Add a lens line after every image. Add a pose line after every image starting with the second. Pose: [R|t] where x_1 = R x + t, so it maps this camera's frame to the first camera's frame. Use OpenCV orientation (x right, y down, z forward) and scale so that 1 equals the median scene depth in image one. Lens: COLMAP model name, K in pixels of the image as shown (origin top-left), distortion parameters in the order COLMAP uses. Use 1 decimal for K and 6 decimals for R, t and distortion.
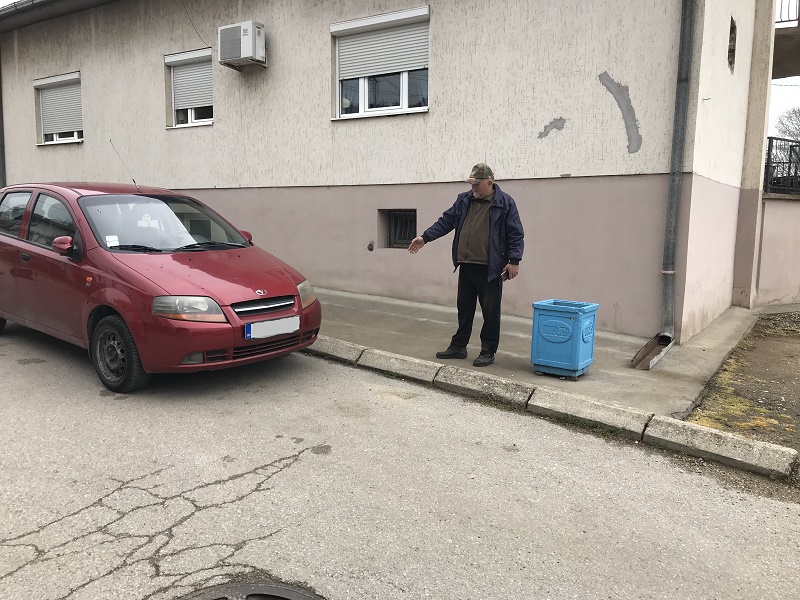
lens RADIAL K [[660.4, 0, 400.2], [0, 660.4, 300.0], [0, 0, 1]] dist [0.025763, -0.014628]
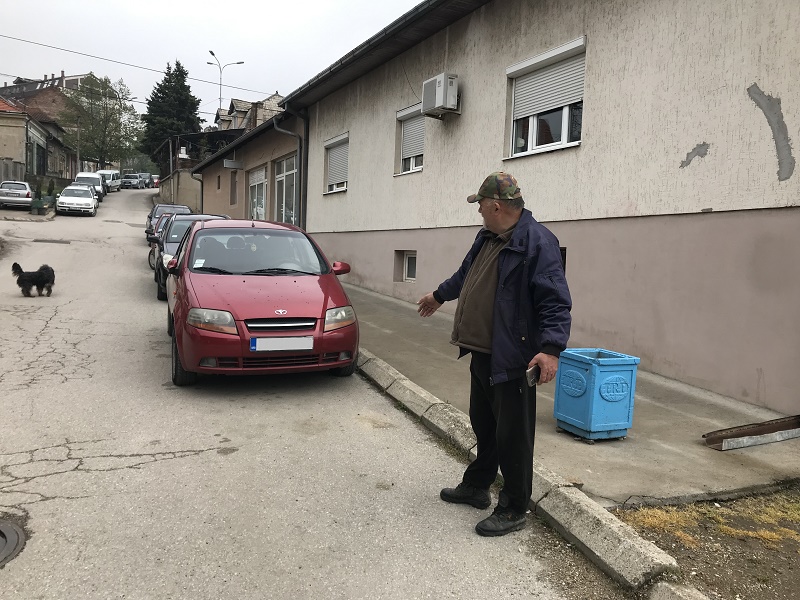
lens RADIAL K [[660.4, 0, 399.4], [0, 660.4, 299.2], [0, 0, 1]] dist [0.025763, -0.014628]
pose [[0.854298, 0.057704, -0.516571, 0.379278], [-0.093629, 0.994646, -0.043734, -0.002625], [0.511282, 0.085728, 0.855127, 0.097740]]
